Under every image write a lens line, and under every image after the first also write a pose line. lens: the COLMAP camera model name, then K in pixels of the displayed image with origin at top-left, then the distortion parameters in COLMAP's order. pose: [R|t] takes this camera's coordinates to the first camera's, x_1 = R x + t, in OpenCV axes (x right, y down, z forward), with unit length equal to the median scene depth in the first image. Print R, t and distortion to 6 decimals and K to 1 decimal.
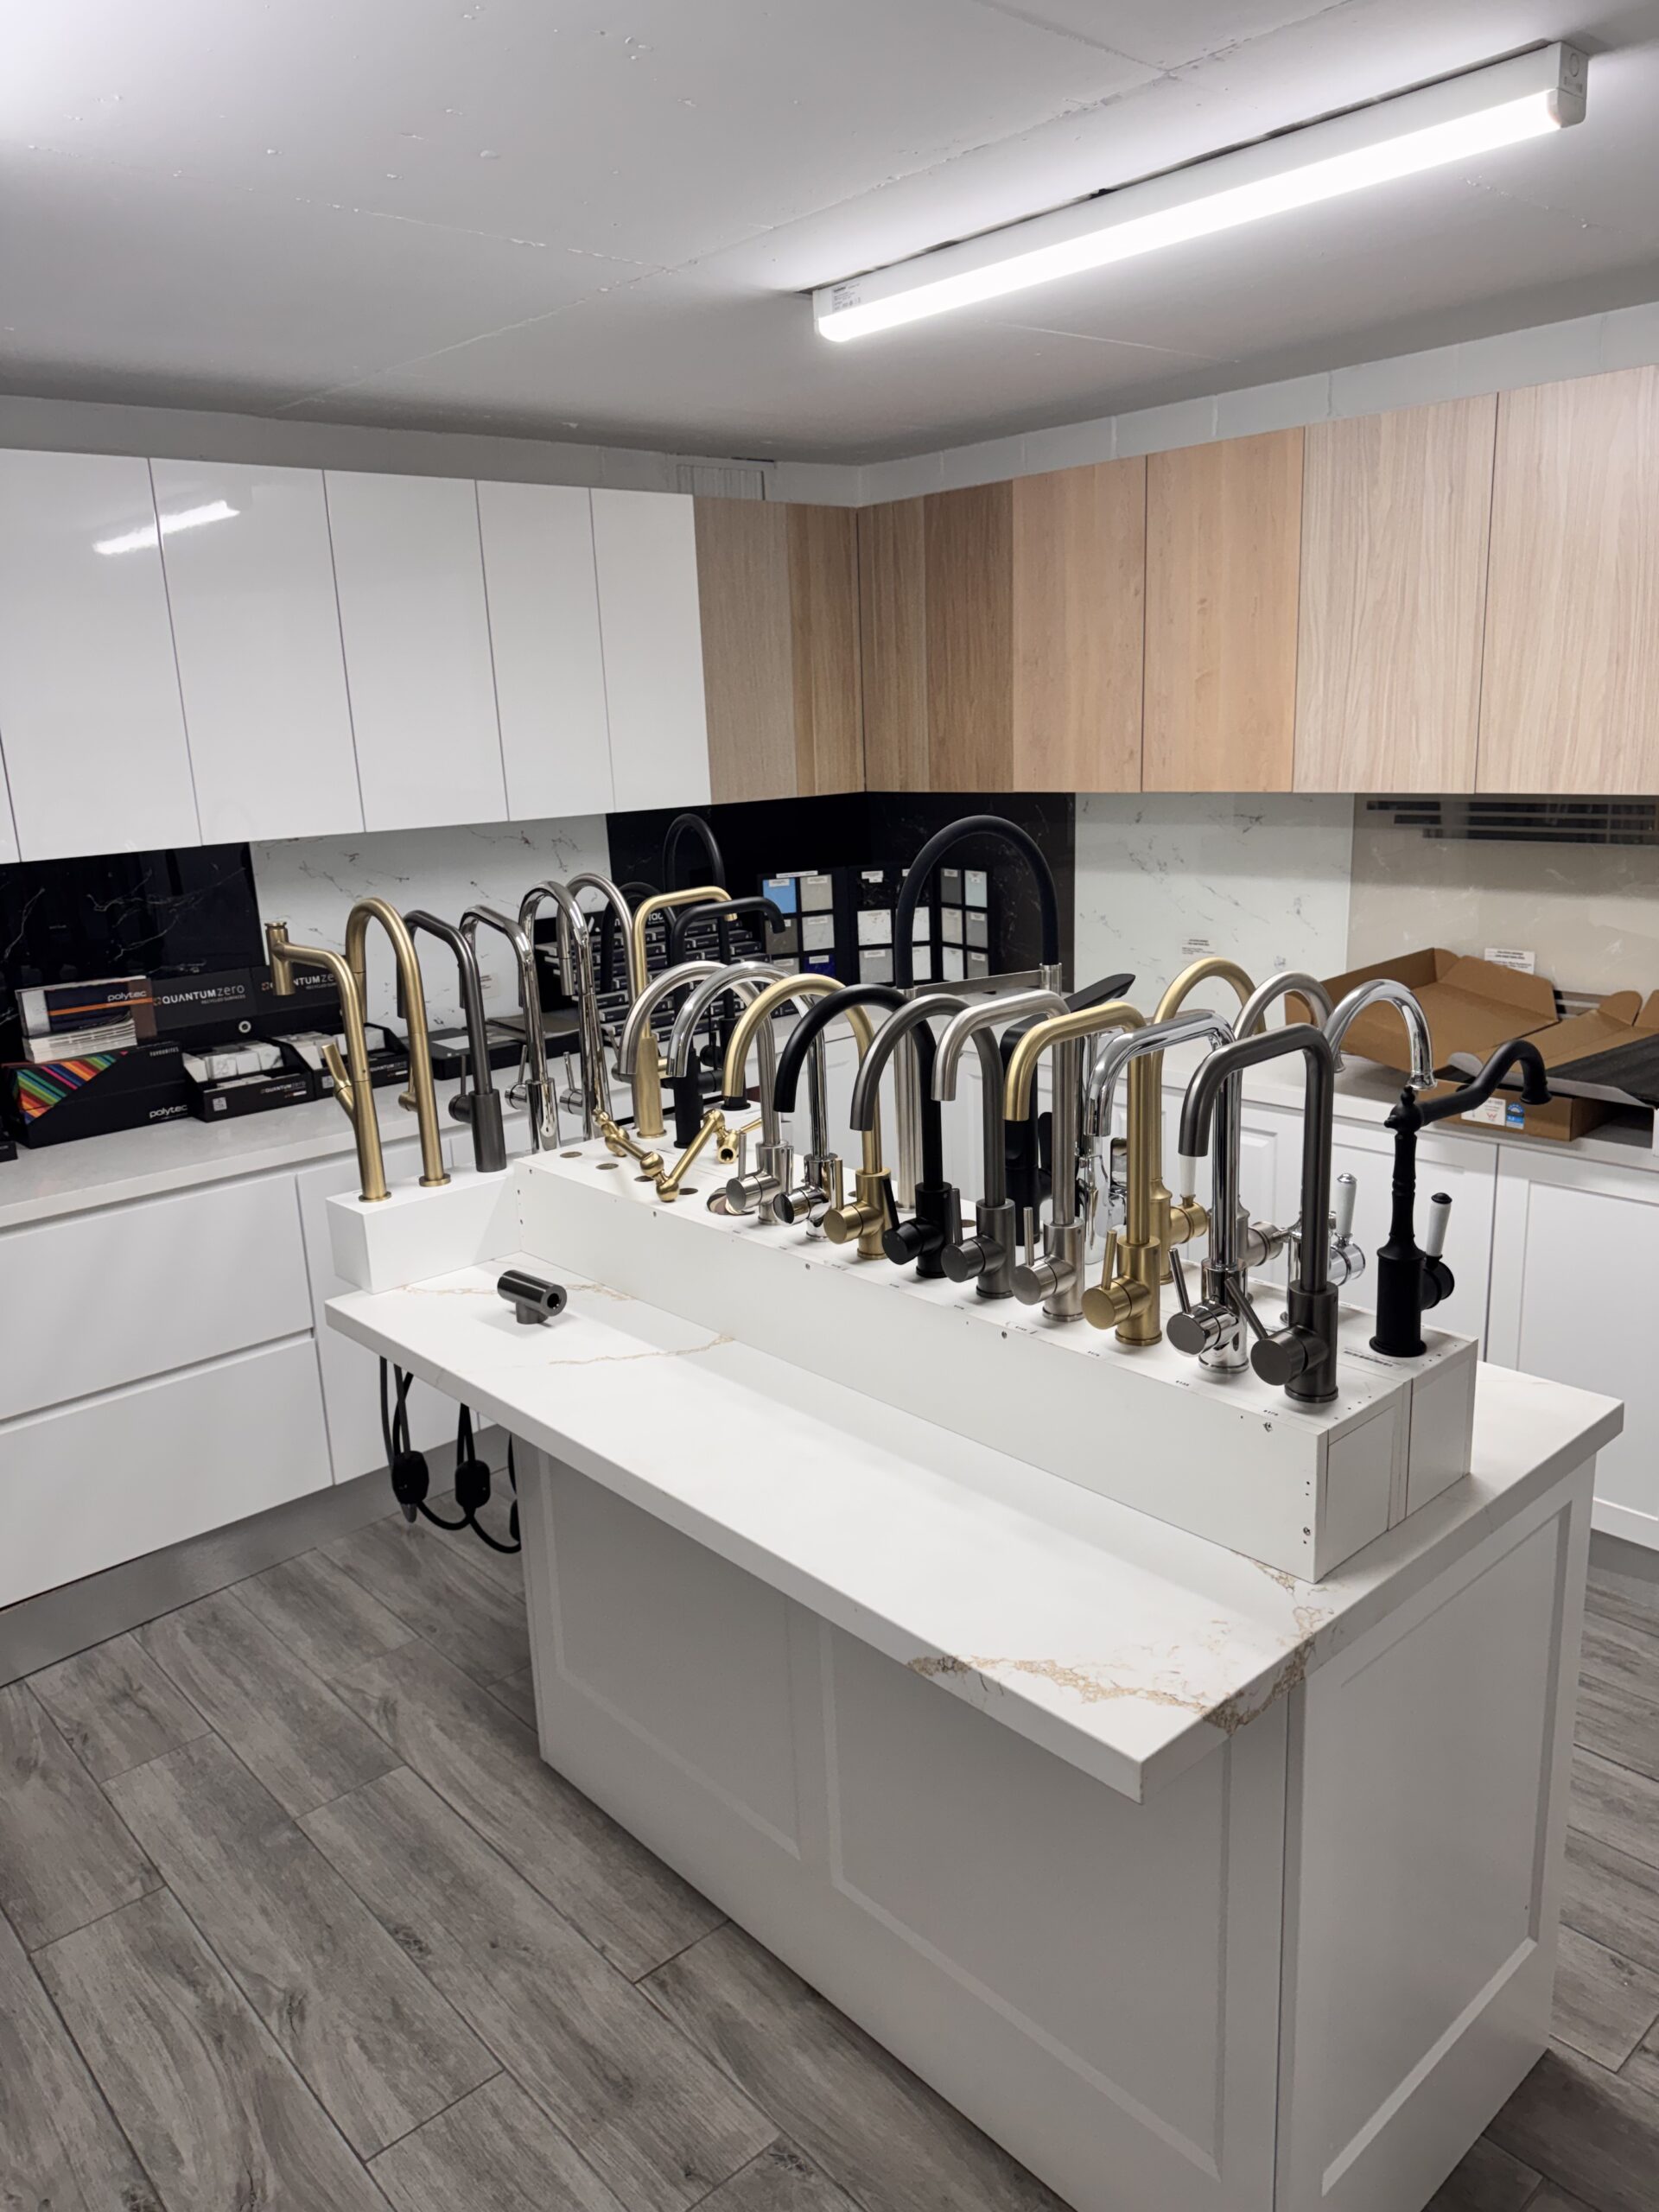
lens RADIAL K [[1557.8, 0, 829.5], [0, 1557.8, 1106.0], [0, 0, 1]] dist [-0.000352, -0.001897]
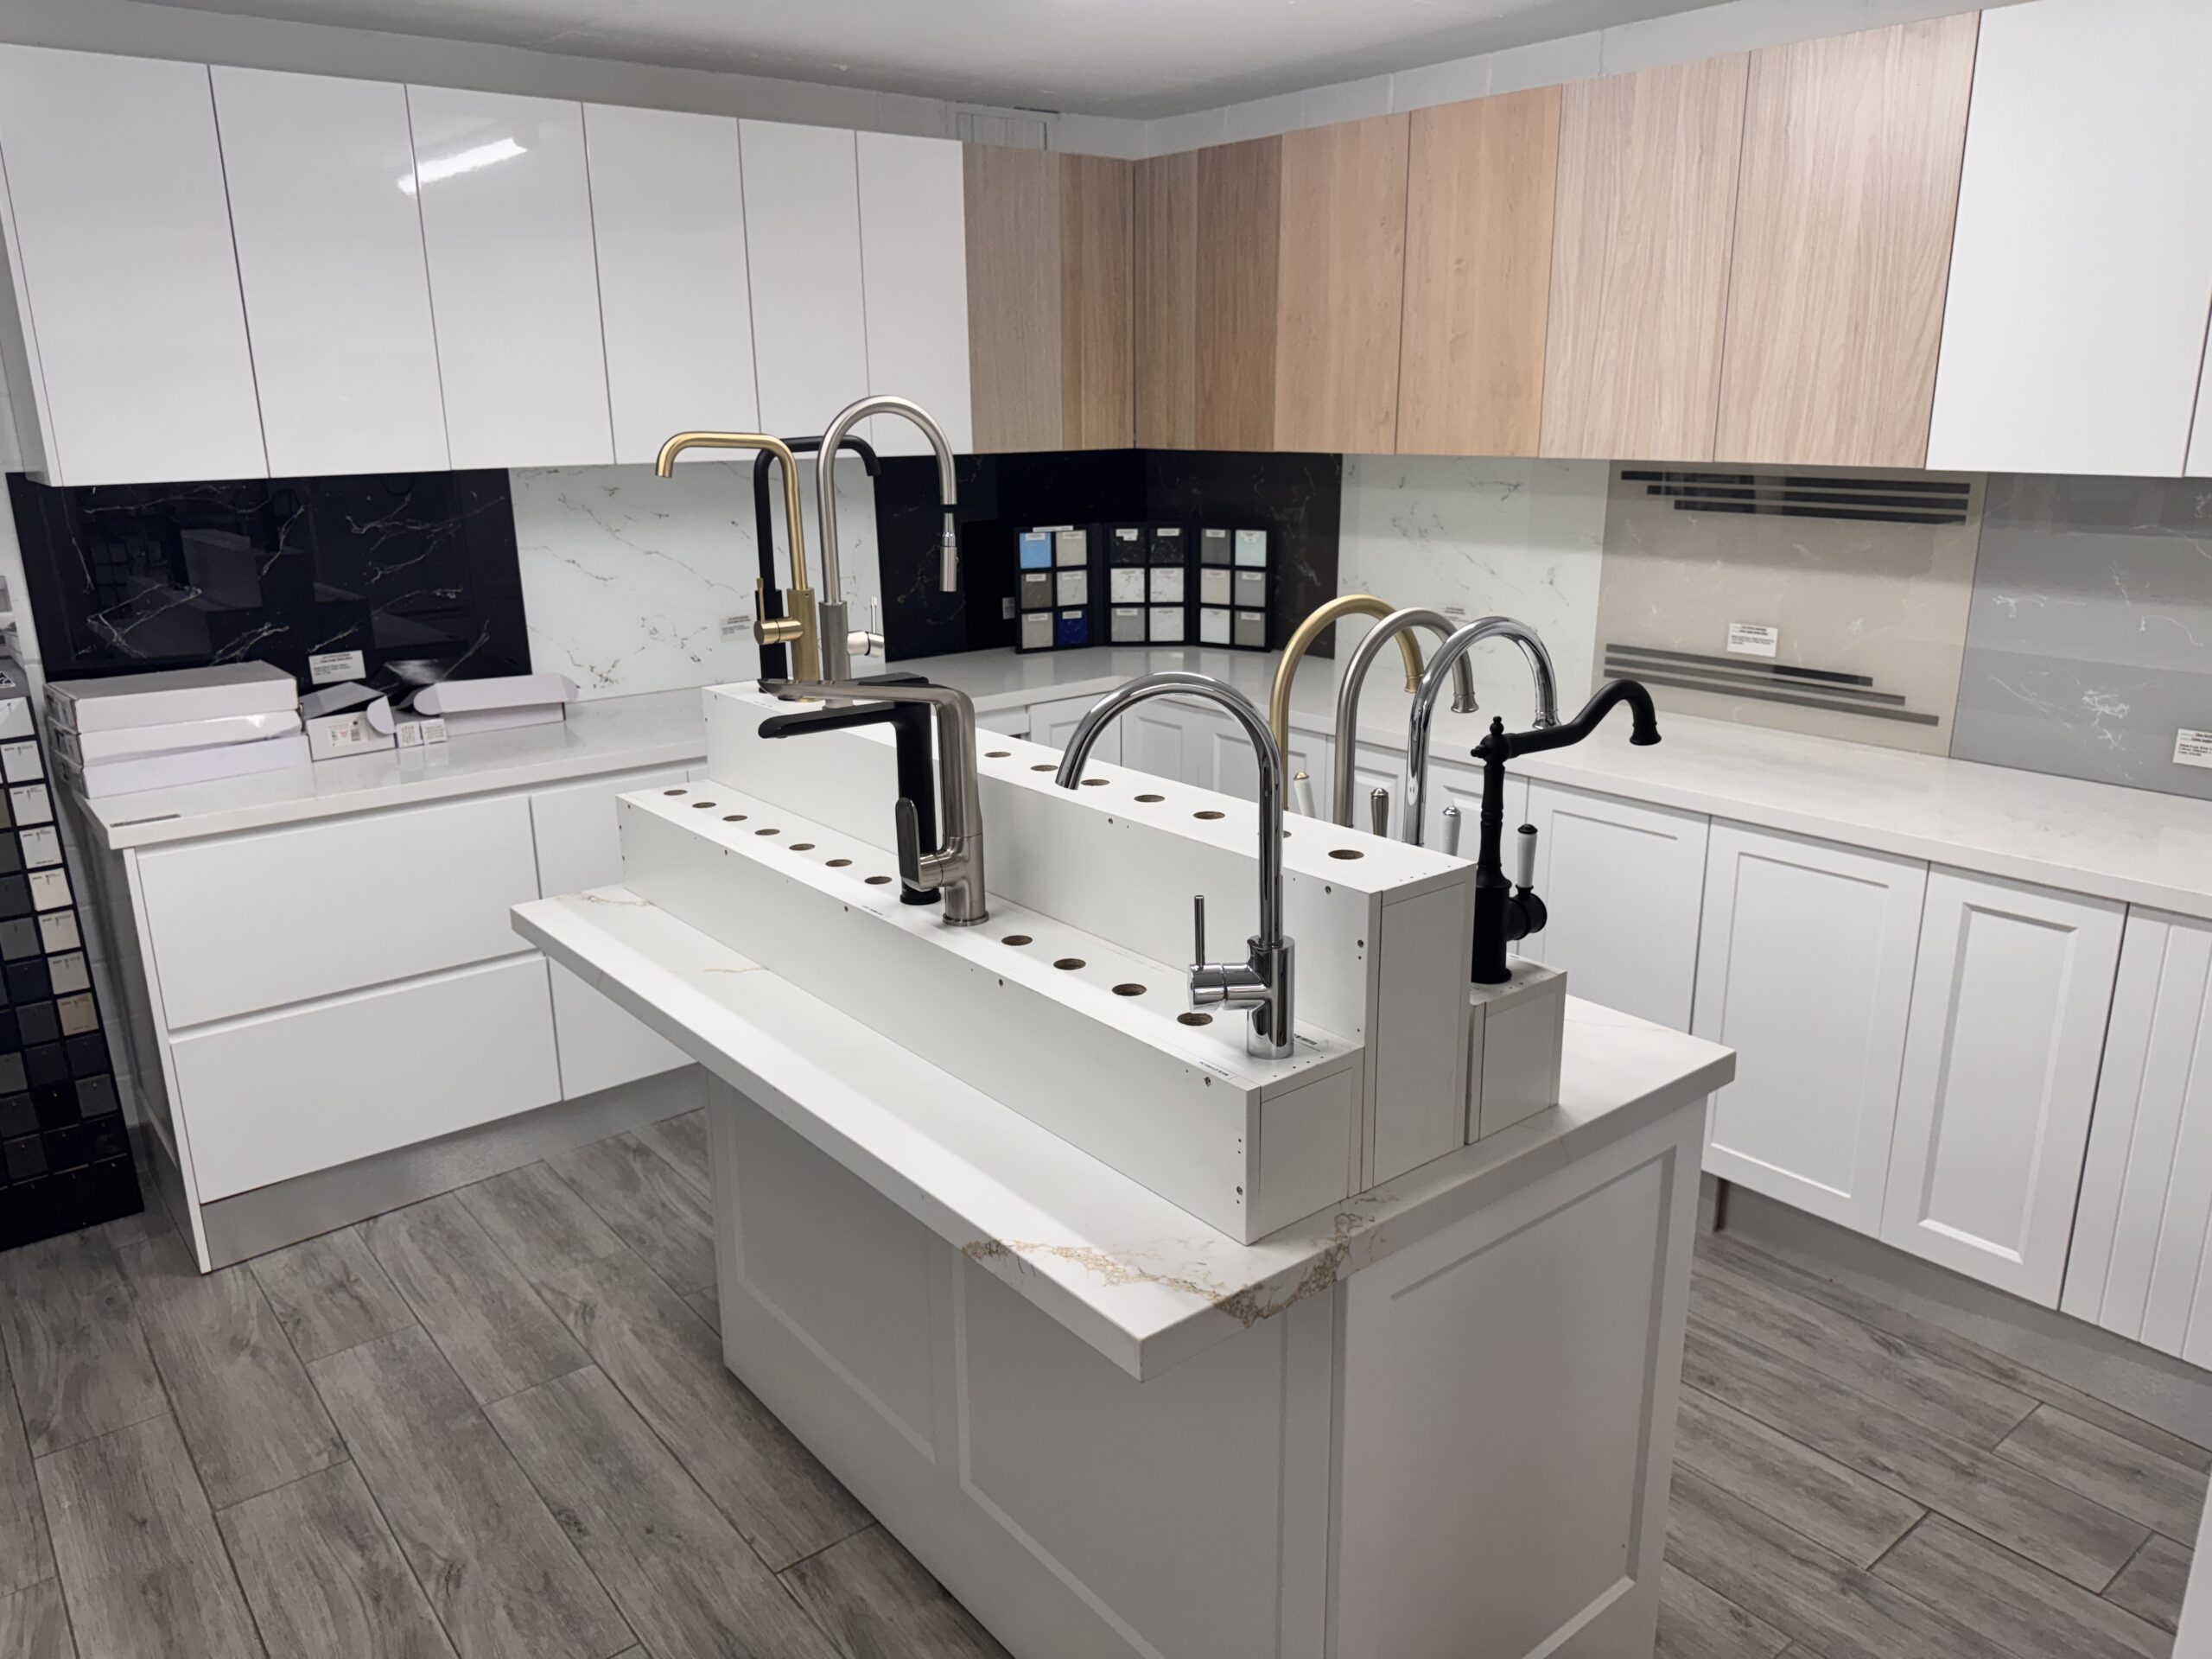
lens RADIAL K [[1563.3, 0, 1106.4], [0, 1563.3, 823.1], [0, 0, 1]] dist [-0.000177, -0.003260]
pose [[0.998178, 0.044669, -0.040558, 0.085346], [-0.043714, 0.998752, 0.024145, 0.022716], [0.041586, -0.022329, 0.998885, -0.013300]]
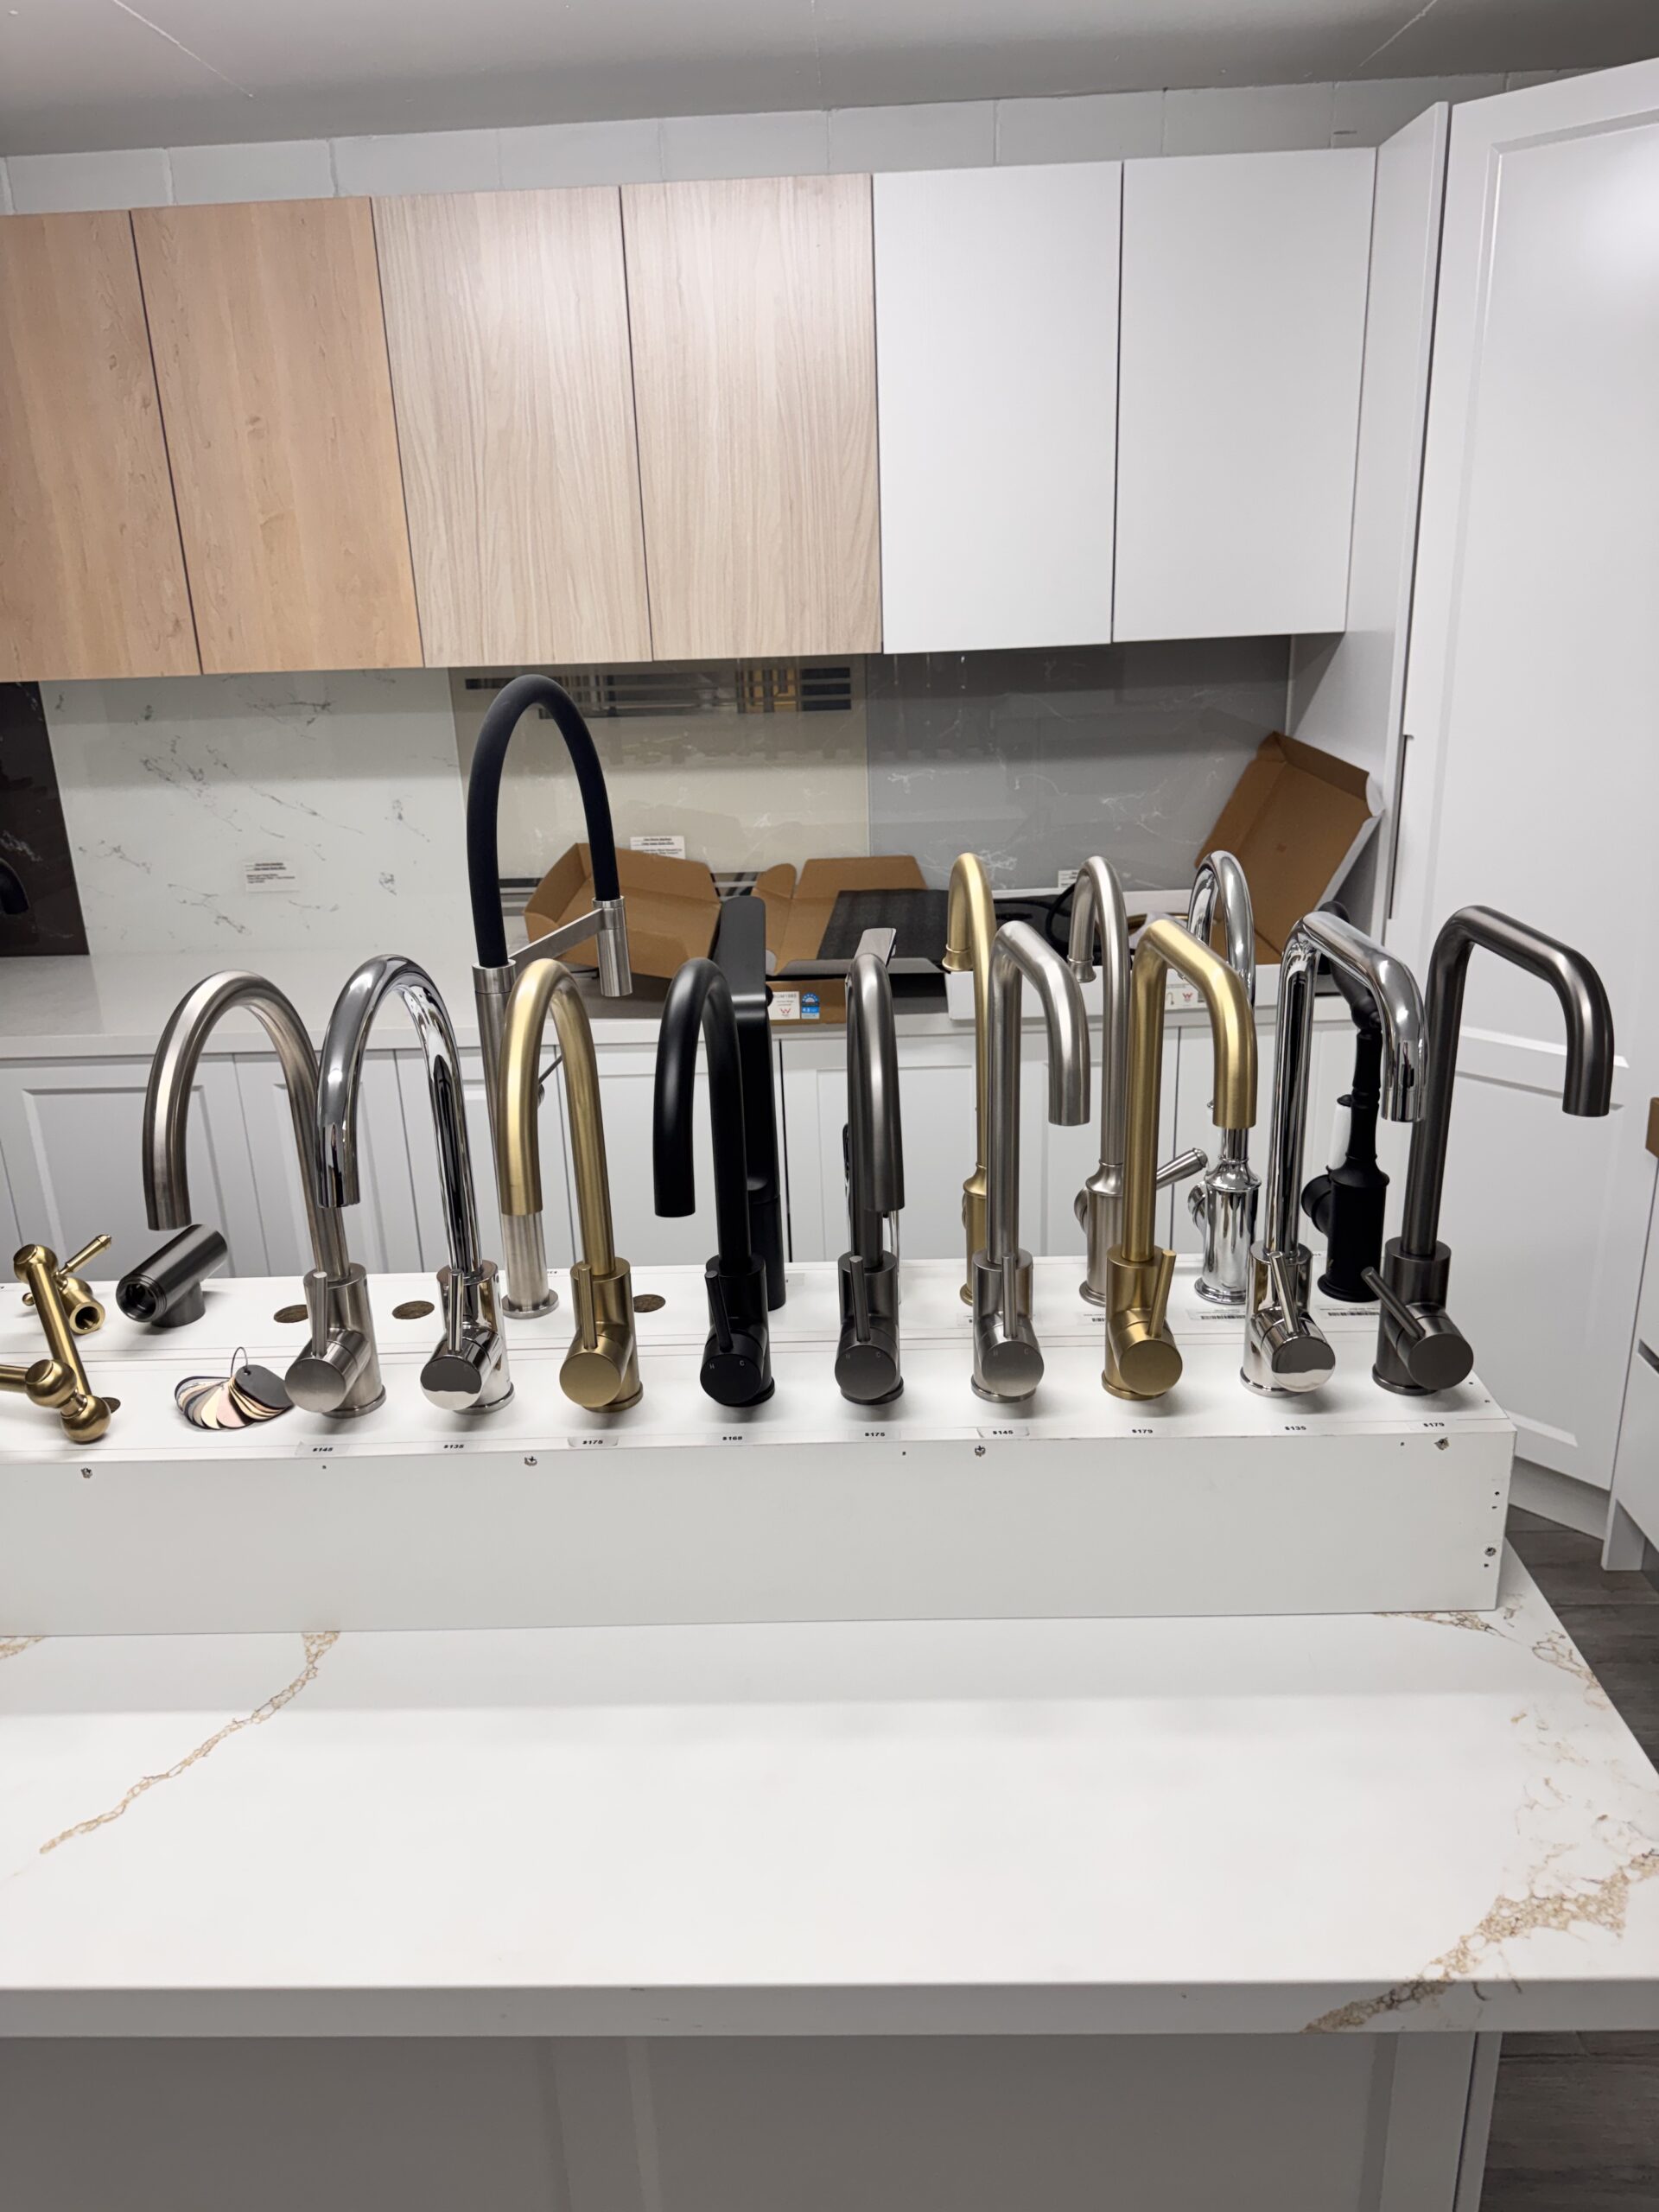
lens RADIAL K [[1555.5, 0, 781.1], [0, 1555.5, 1095.2], [0, 0, 1]] dist [0.115041, -0.205315]
pose [[0.695757, -0.221182, 0.683374, -0.218833], [0.183218, 0.974585, 0.128897, -0.063722], [-0.694516, 0.035526, 0.718599, 0.330515]]
